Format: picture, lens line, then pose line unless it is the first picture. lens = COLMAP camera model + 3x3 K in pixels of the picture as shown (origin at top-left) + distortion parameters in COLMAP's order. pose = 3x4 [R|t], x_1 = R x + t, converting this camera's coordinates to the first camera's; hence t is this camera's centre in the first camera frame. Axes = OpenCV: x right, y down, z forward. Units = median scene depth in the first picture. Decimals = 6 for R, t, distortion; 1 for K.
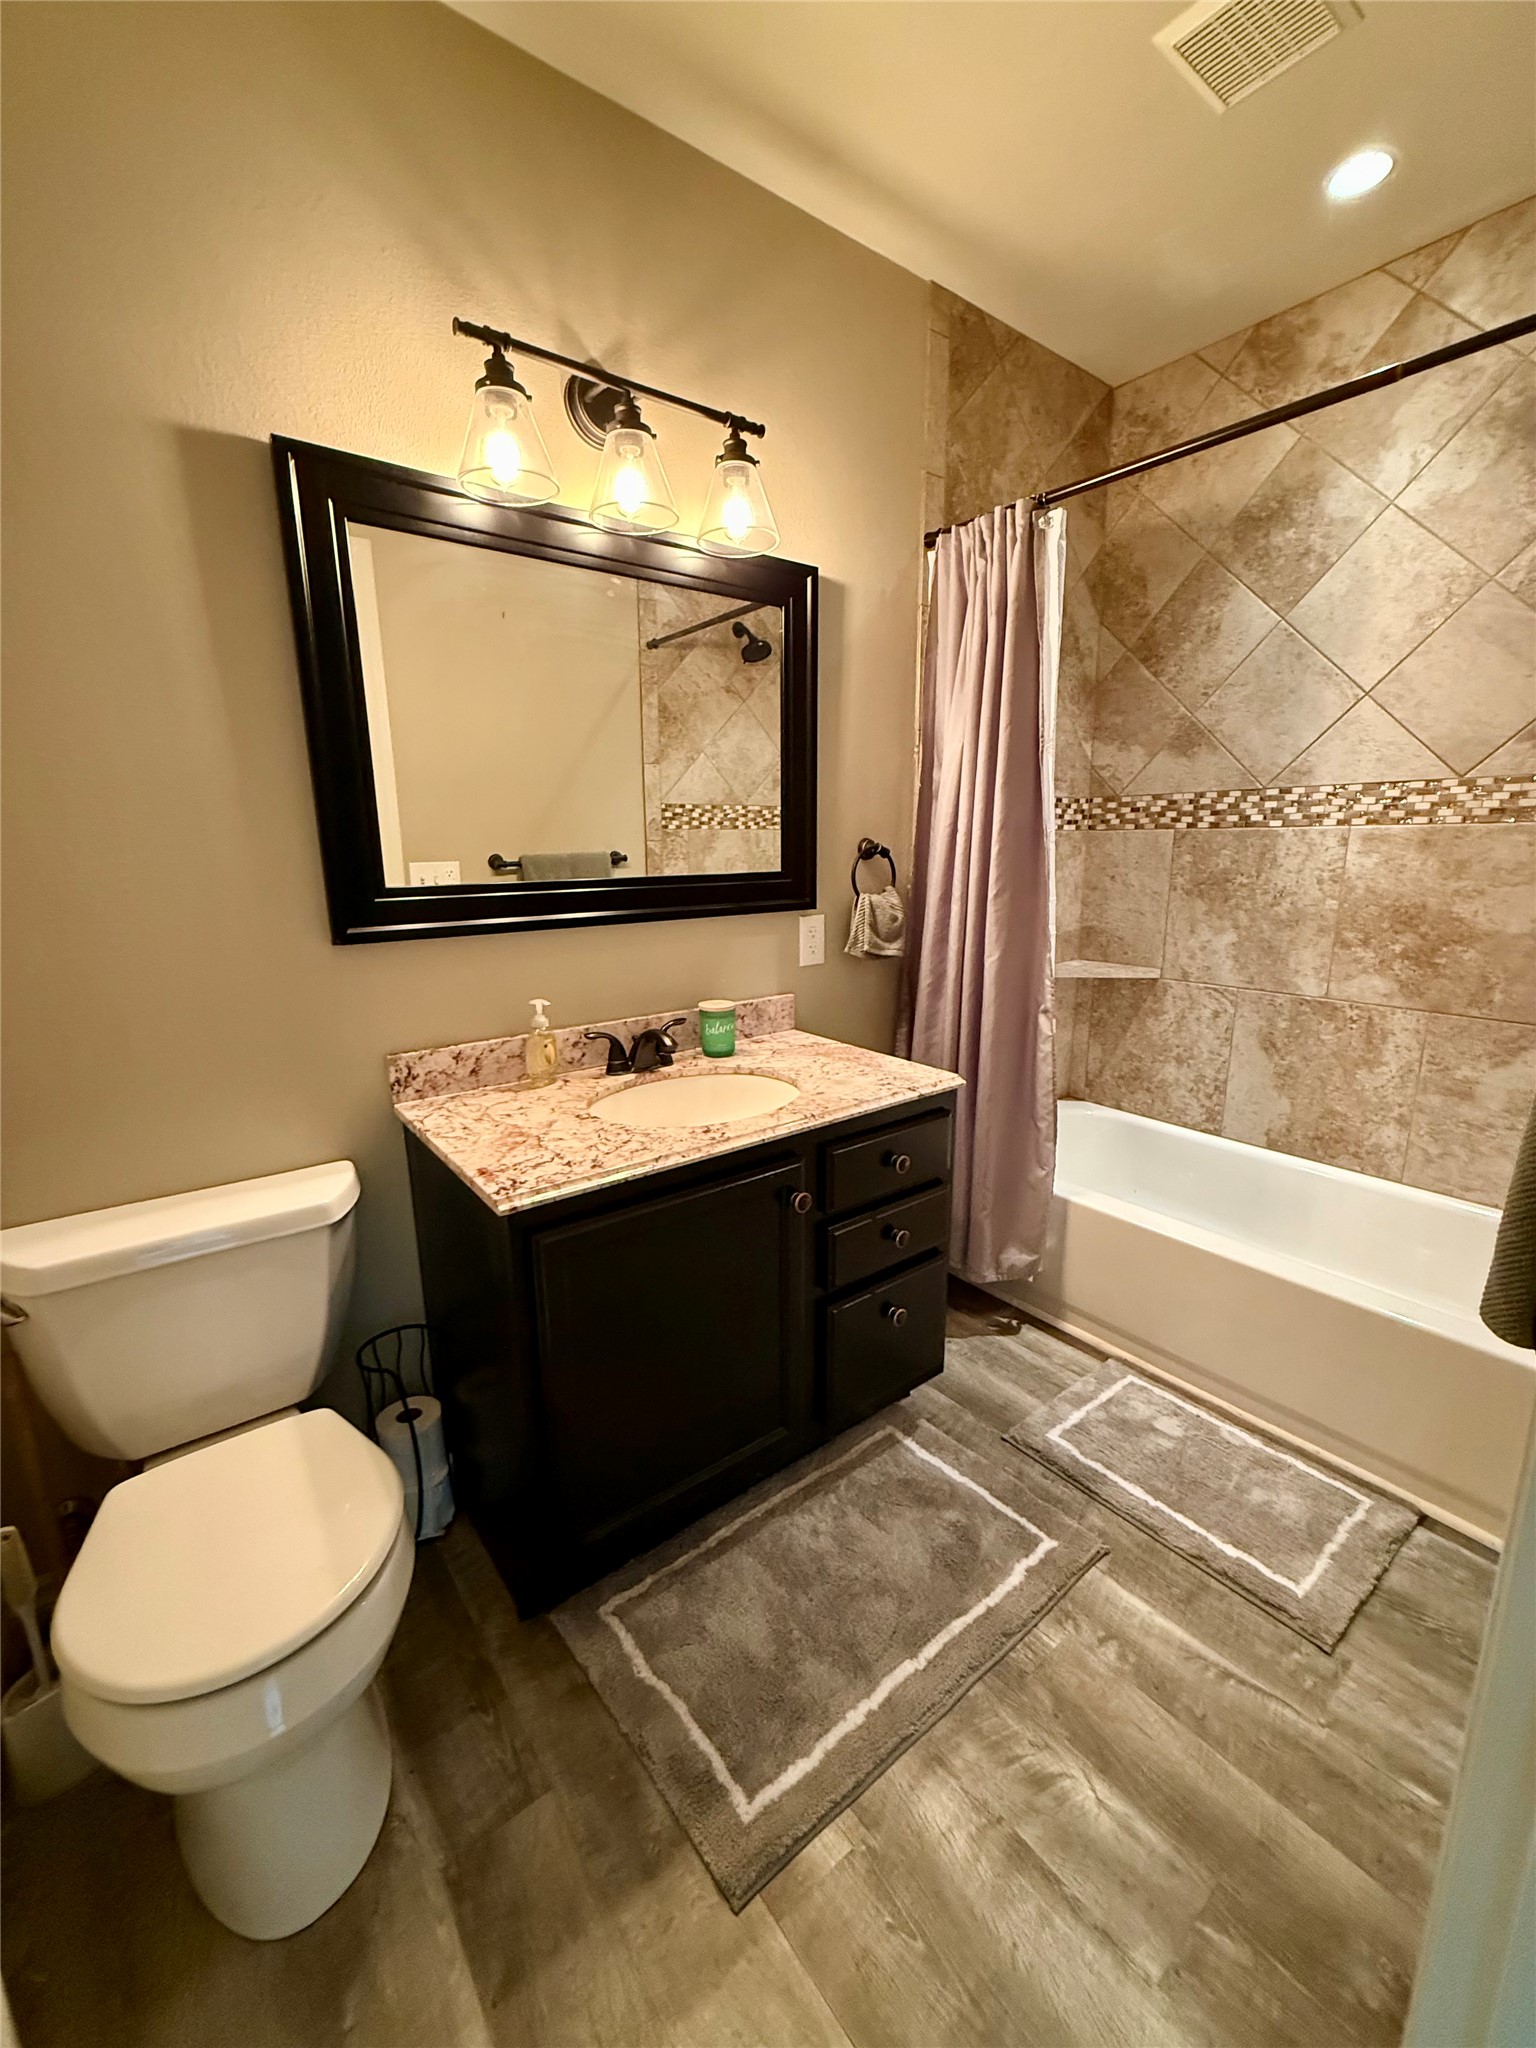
lens RADIAL K [[837.7, 0, 772.6], [0, 837.7, 1025.2], [0, 0, 1]] dist [0.000497, -0.000126]
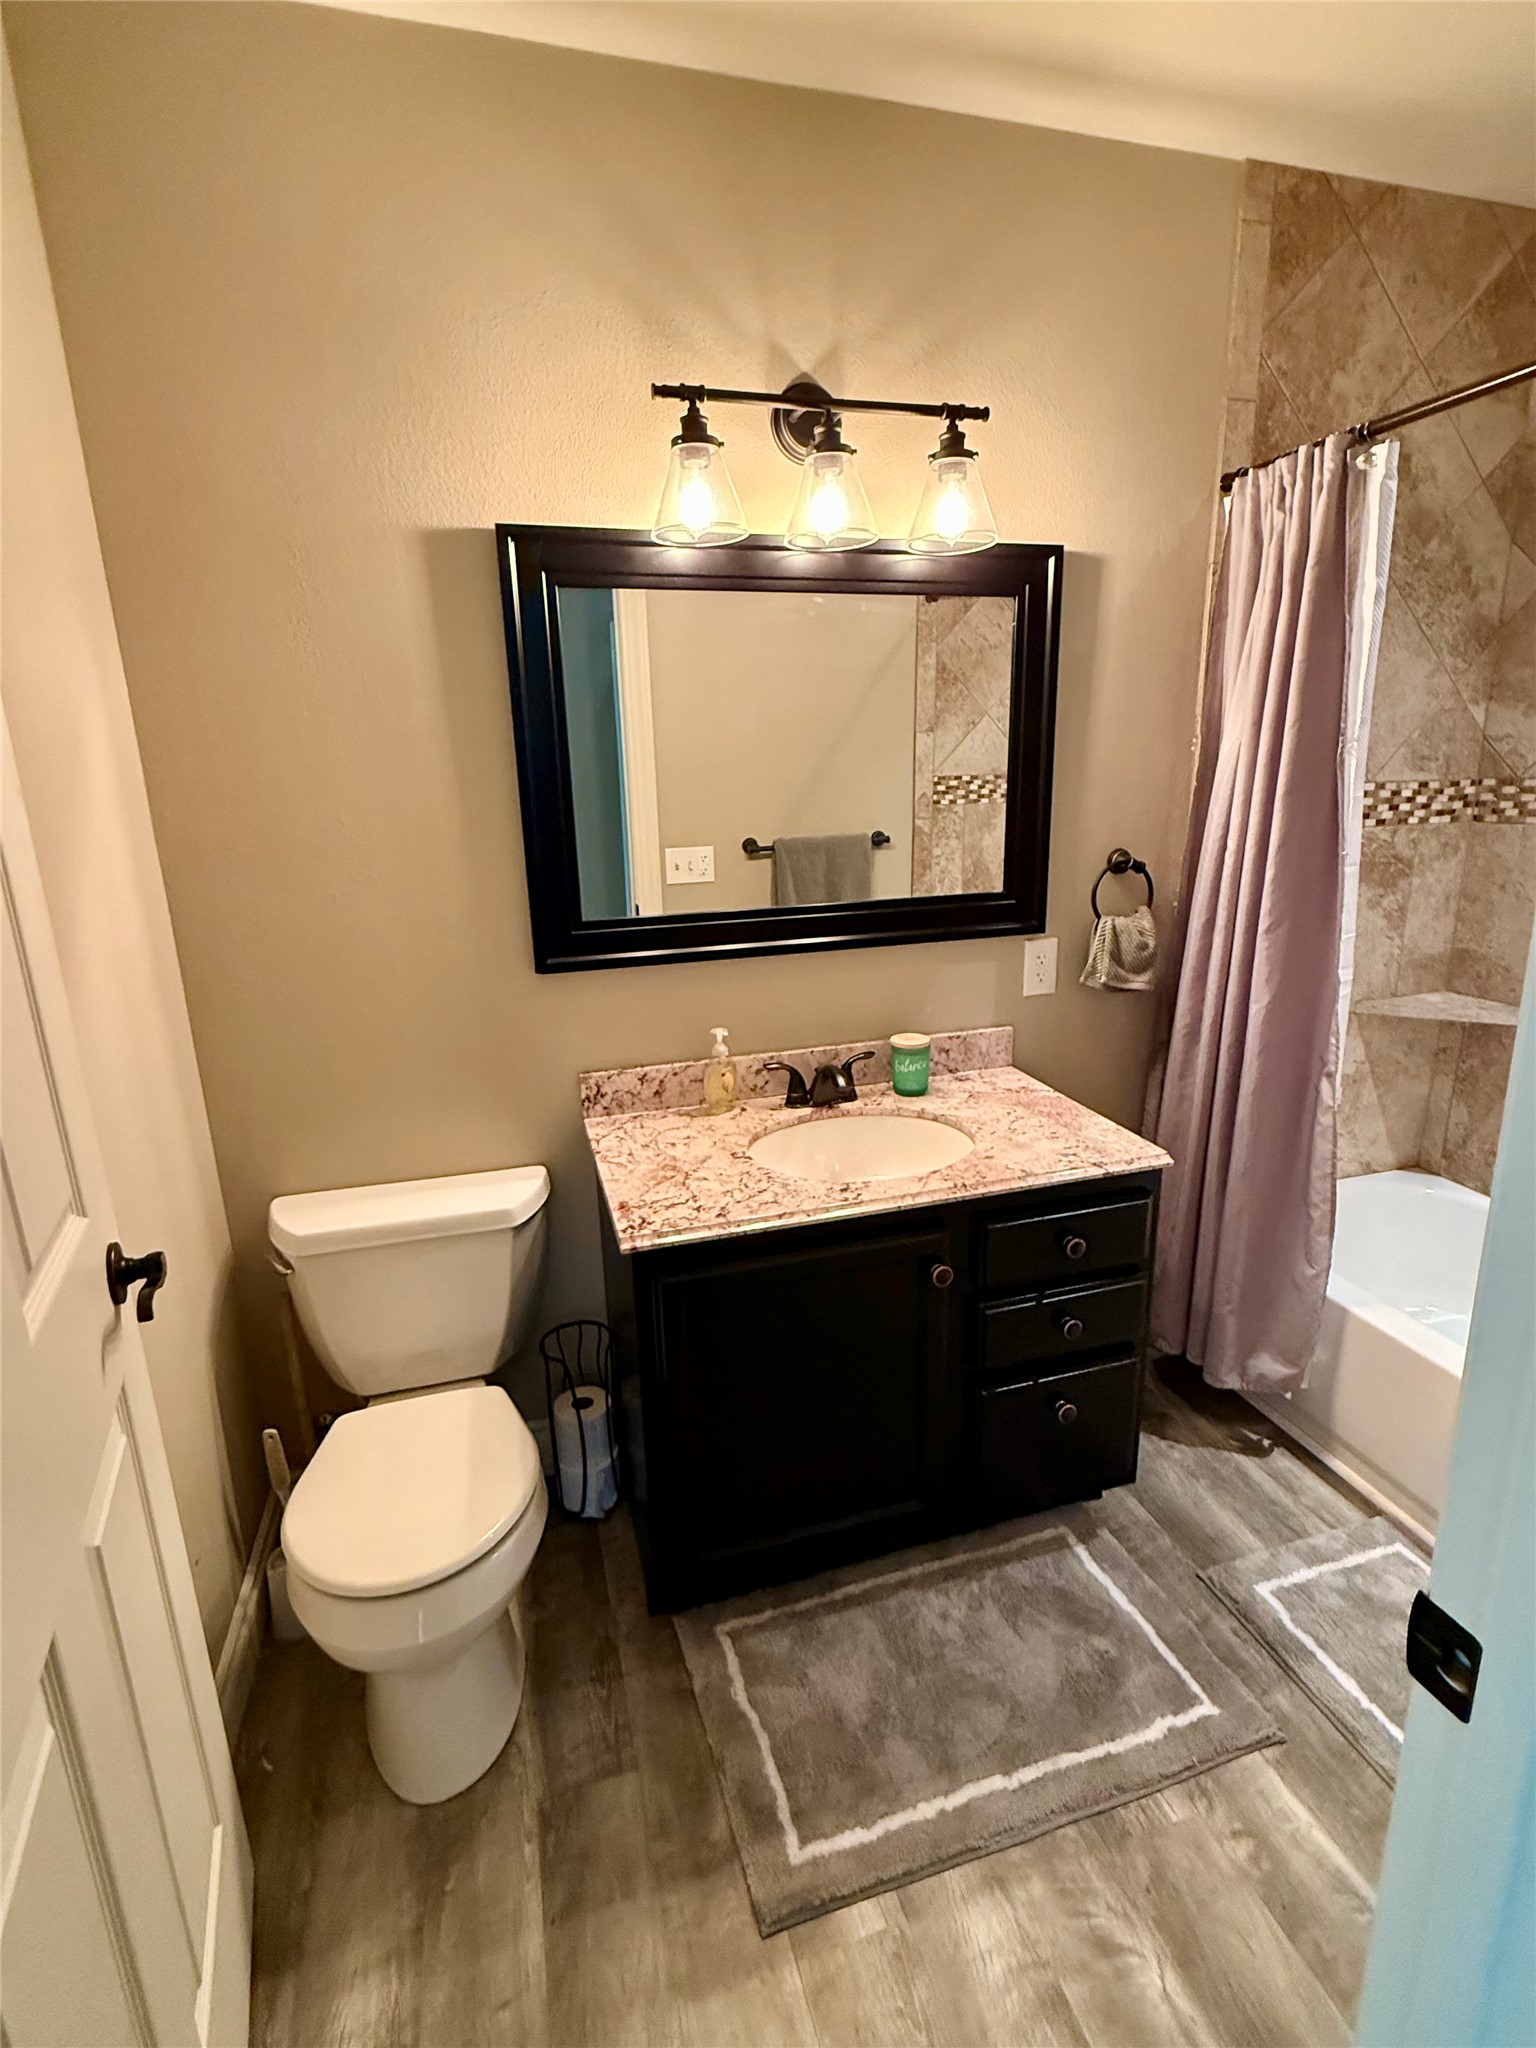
lens RADIAL K [[978.3, 0, 769.5], [0, 978.3, 1021.9], [0, 0, 1]] dist [0.002903, -0.001142]
pose [[0.930920, 0.077461, -0.356915, 0.189622], [-0.061405, 0.996534, 0.056119, -0.103960], [0.360025, -0.030326, 0.932450, -0.075656]]
